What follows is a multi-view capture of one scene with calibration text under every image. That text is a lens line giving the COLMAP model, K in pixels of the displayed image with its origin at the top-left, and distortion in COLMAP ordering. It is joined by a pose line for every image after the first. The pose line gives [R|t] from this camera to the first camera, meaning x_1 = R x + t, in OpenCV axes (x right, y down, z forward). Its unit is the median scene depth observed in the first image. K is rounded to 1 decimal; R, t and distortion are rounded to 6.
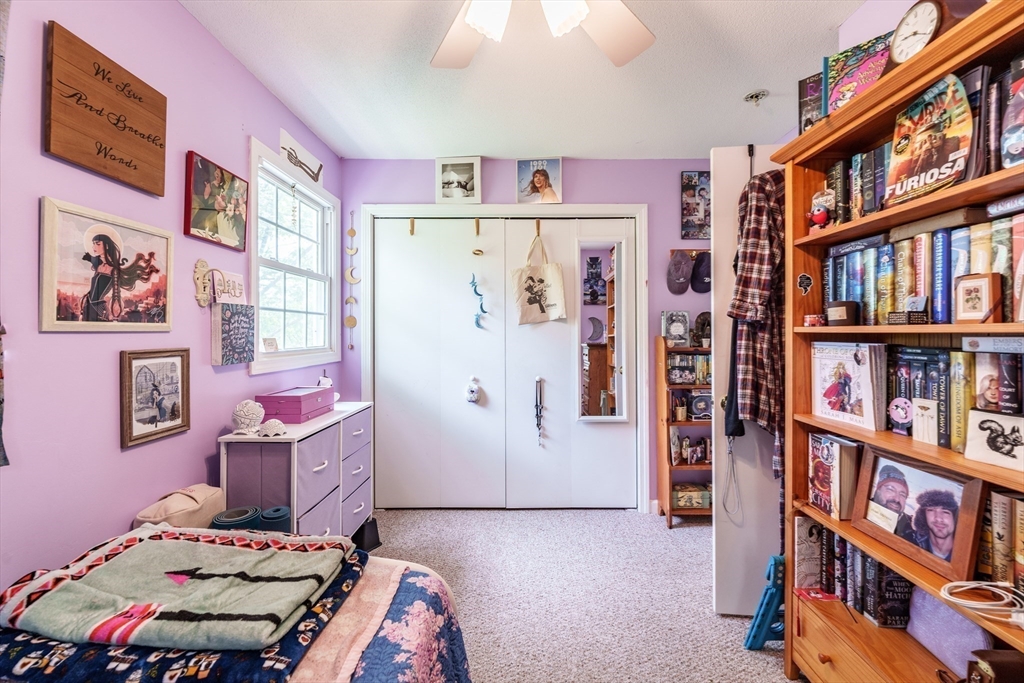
lens RADIAL K [[422.1, 0, 512.0], [0, 422.1, 338.0], [0, 0, 1]] dist [-0.001075, -0.000092]
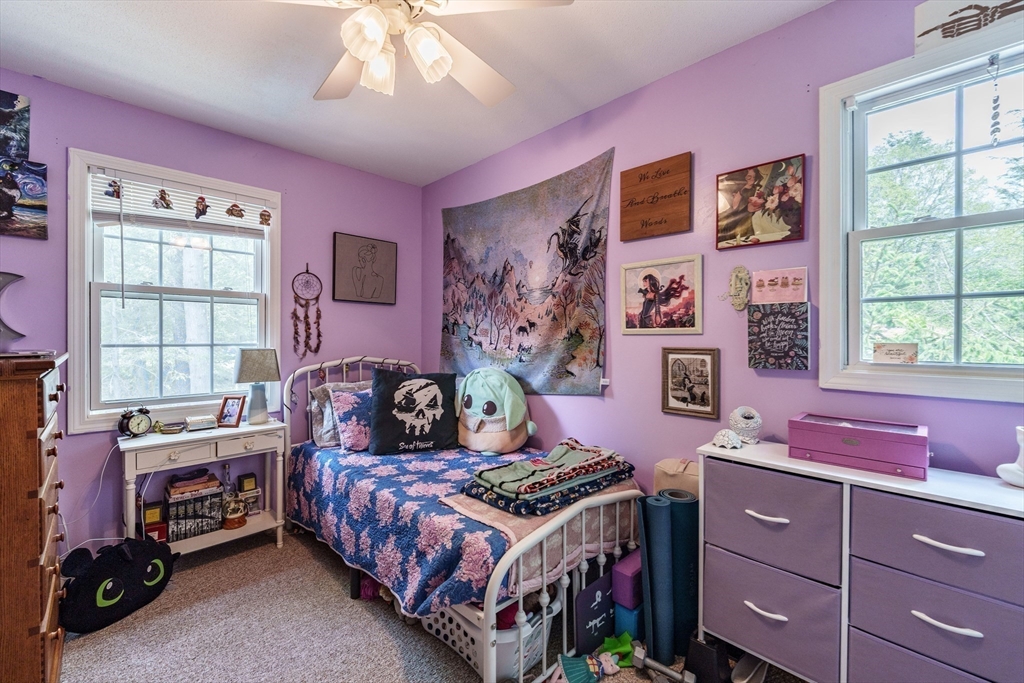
lens RADIAL K [[422.1, 0, 512.0], [0, 422.1, 338.0], [0, 0, 1]] dist [-0.001075, -0.000092]
pose [[-0.698812, 0.008547, -0.715254, 0.493336], [-0.006070, 0.999822, 0.017879, -0.023665], [0.715279, 0.016836, -0.698636, 1.550245]]
